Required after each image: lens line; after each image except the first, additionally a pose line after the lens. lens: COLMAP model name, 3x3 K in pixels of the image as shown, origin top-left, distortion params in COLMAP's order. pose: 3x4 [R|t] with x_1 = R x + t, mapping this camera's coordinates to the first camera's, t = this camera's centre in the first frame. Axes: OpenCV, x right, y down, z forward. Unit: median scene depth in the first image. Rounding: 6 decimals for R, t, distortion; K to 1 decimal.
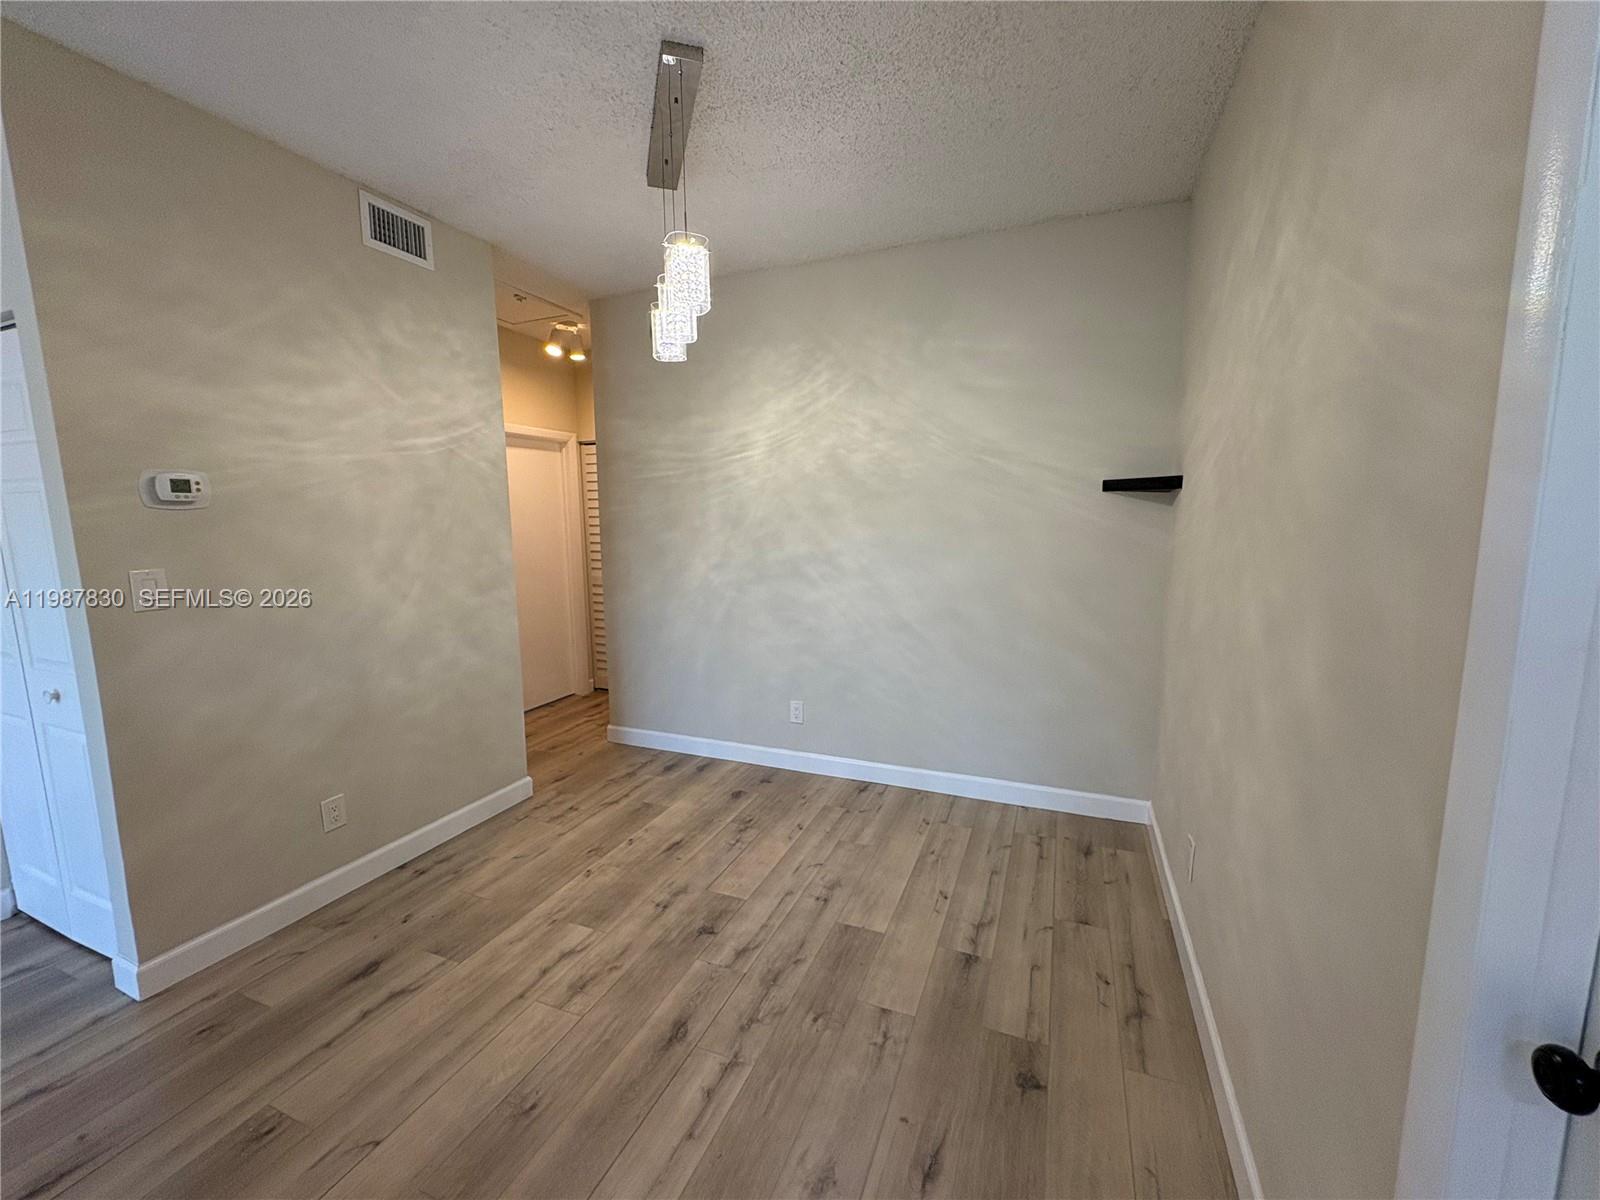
lens RADIAL K [[637.8, 0, 800.0], [0, 637.8, 600.0], [0, 0, 1]] dist [-0.000739, 0.000067]
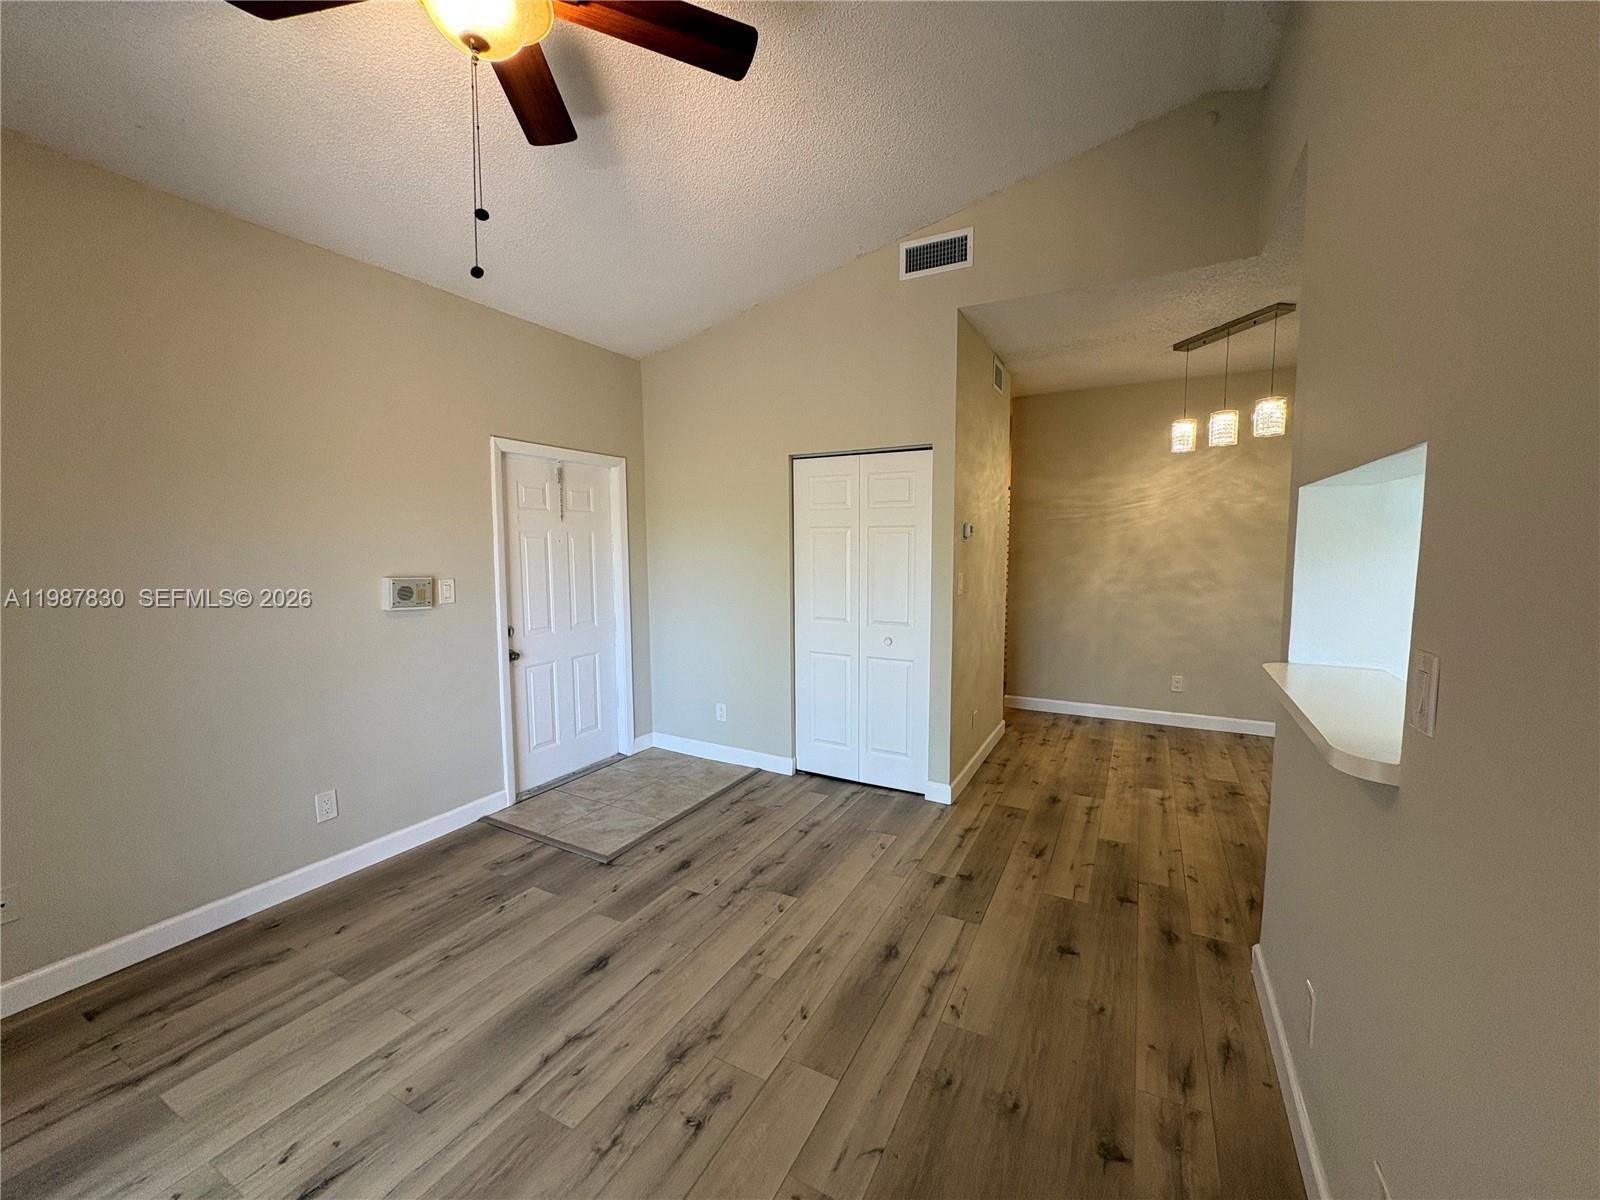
lens RADIAL K [[637.0, 0, 799.9], [0, 637.0, 598.9], [0, 0, 1]] dist [-0.000062, 0.000099]
pose [[0.994757, 0.013209, -0.101408, -0.876564], [-0.017714, 0.998890, -0.043656, 0.080290], [0.100719, 0.045224, 0.993887, -0.624799]]
